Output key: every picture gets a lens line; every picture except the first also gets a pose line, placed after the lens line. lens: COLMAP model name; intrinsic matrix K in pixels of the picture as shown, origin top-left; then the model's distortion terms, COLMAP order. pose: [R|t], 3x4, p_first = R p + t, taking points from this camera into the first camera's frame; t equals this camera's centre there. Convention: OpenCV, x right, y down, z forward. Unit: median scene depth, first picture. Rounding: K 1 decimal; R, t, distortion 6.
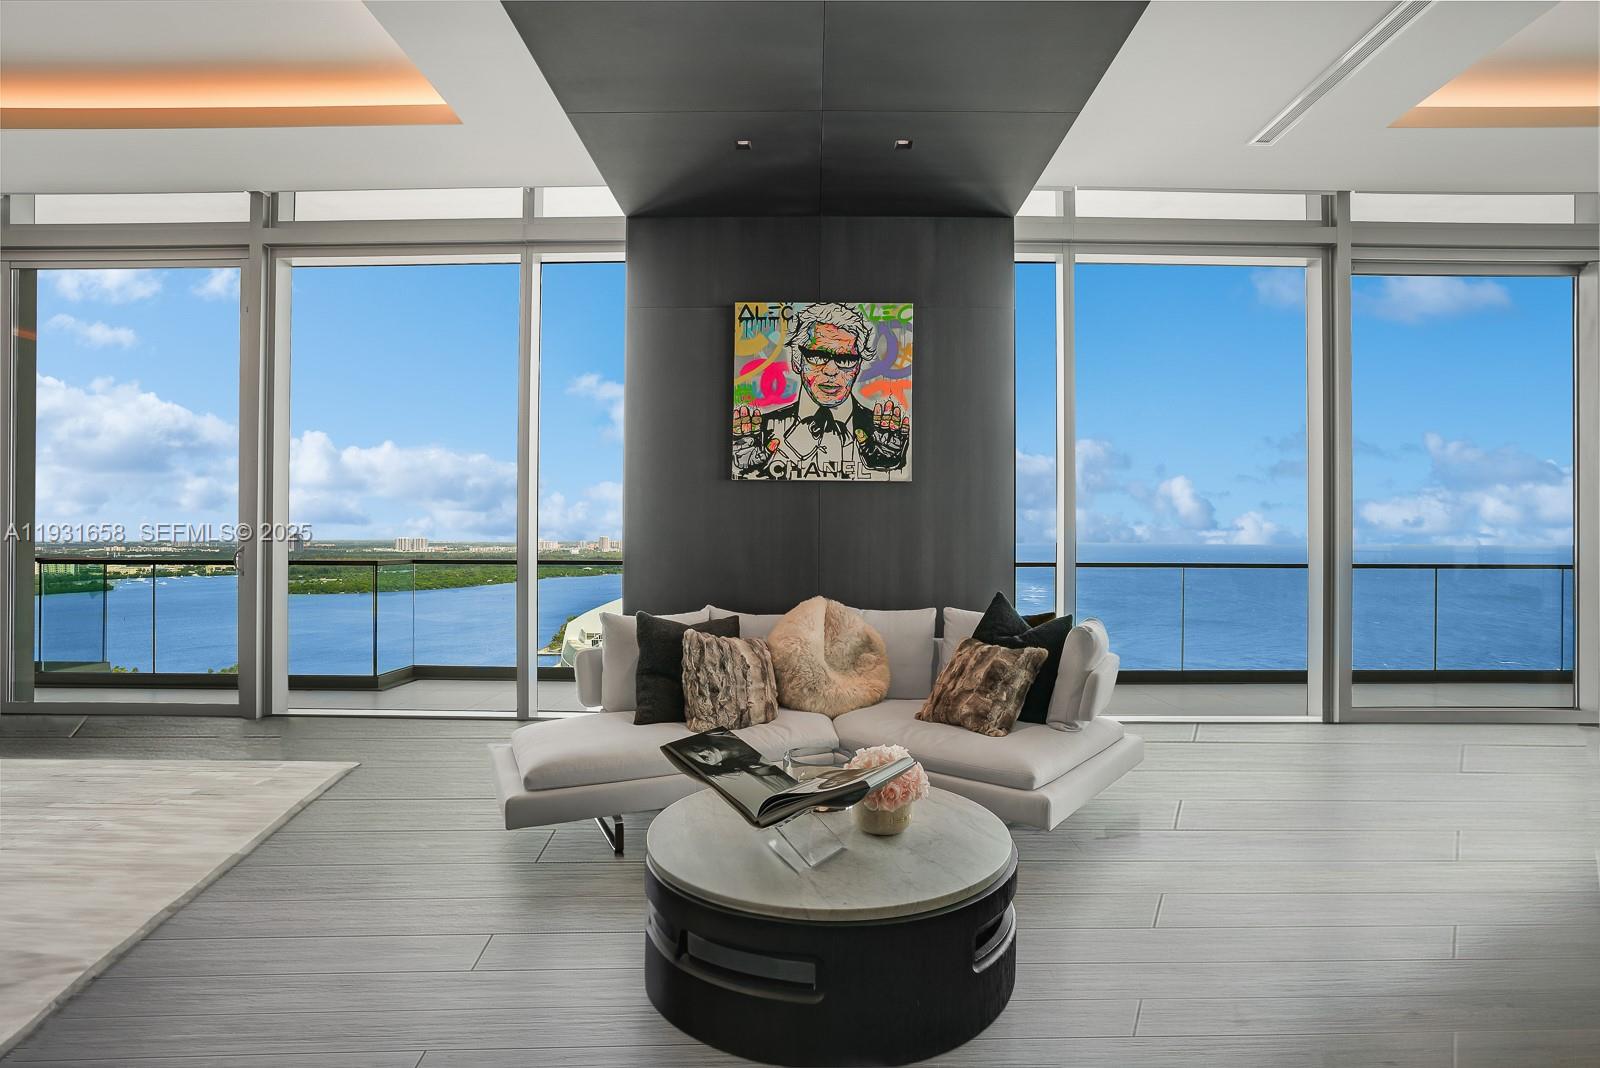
lens RADIAL K [[782.5, 0, 800.6], [0, 782.5, 528.2], [0, 0, 1]] dist [-0.003629, -0.000142]
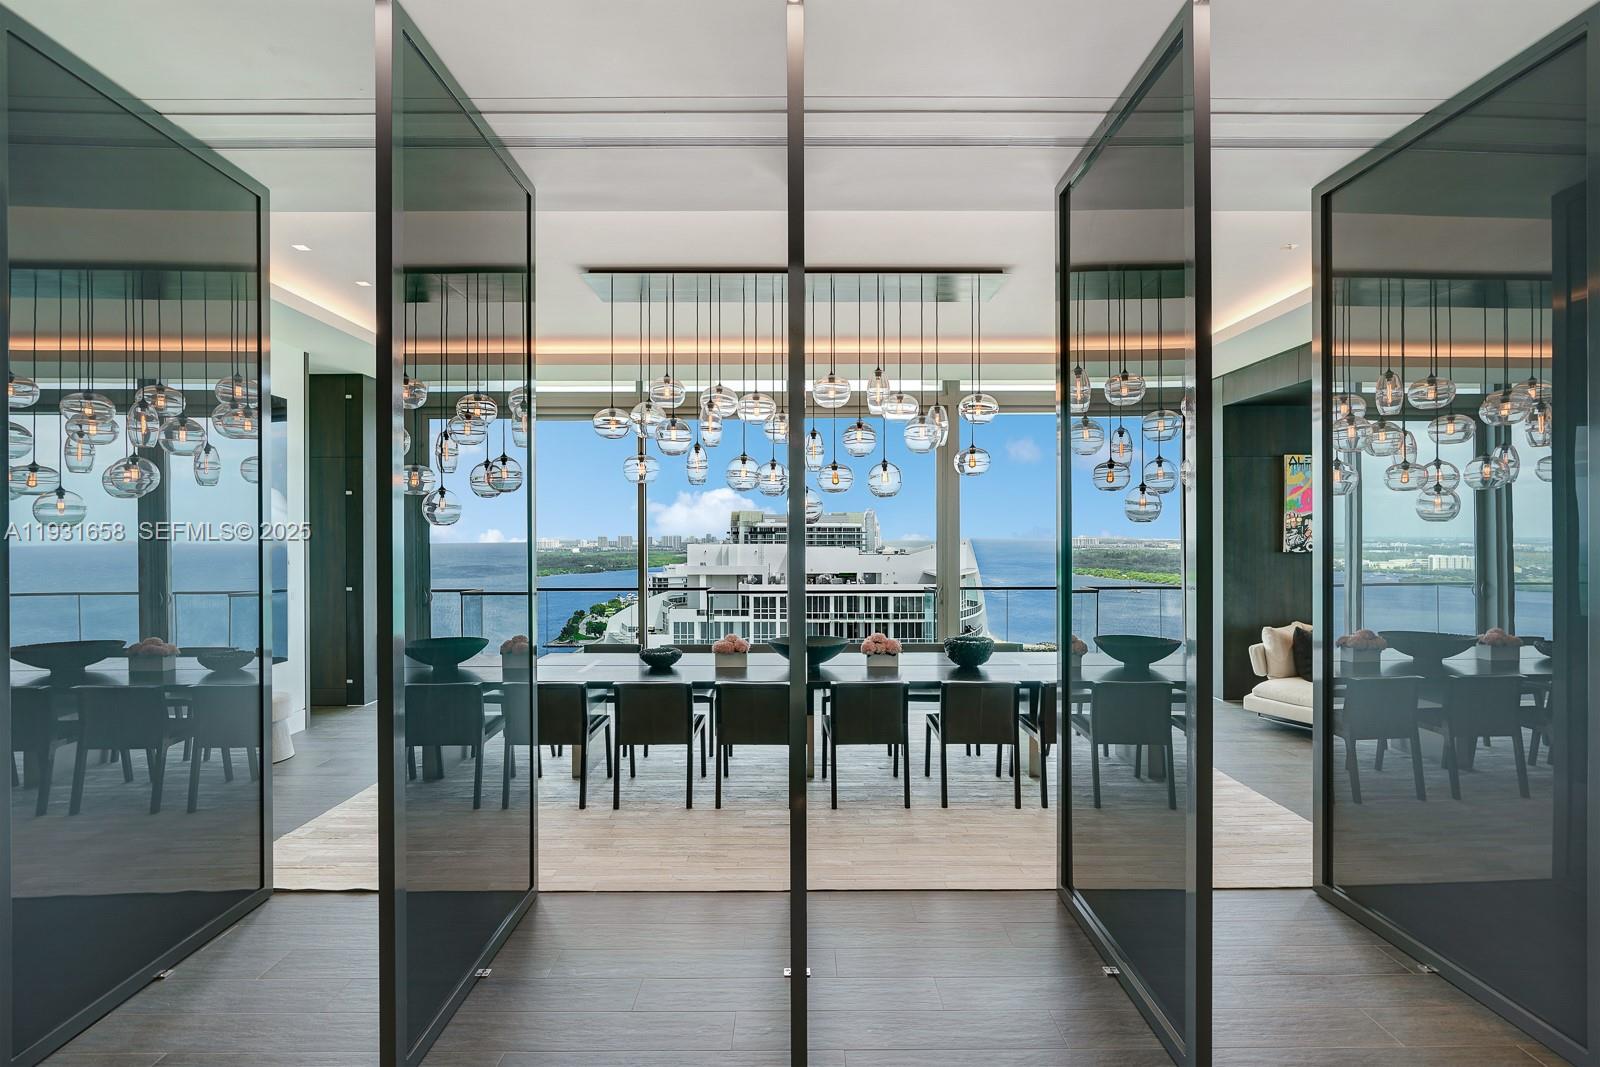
lens RADIAL K [[729.0, 0, 793.2], [0, 729.0, 529.3], [0, 0, 1]] dist [-0.018029, -0.000426]
pose [[0.999482, -0.004677, 0.031846, -1.292806], [0.004540, 0.999980, 0.004393, -0.128096], [-0.031866, -0.004246, 0.999483, -0.653797]]
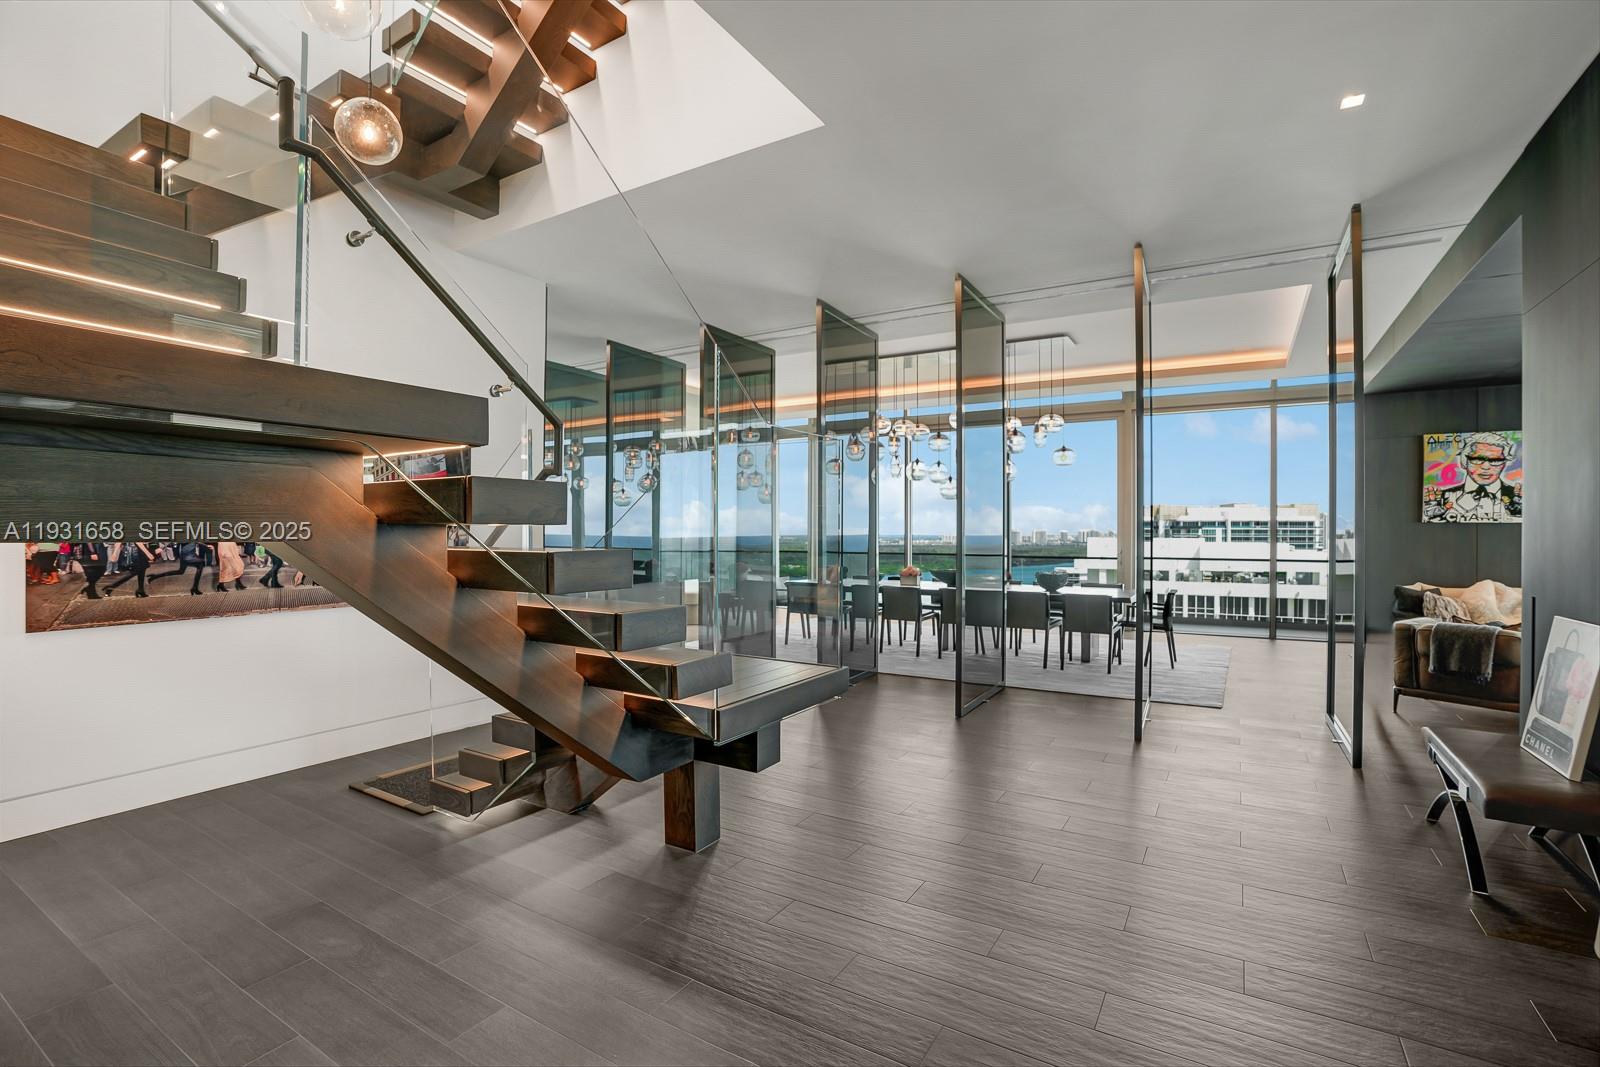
lens RADIAL K [[729.0, 0, 796.4], [0, 729.0, 529.6], [0, 0, 1]] dist [-0.018029, -0.000426]
pose [[0.863836, 0.000828, -0.503772, -0.554228], [0.003978, 0.999956, 0.008464, -0.065356], [0.503757, -0.009315, 0.863795, -1.440059]]
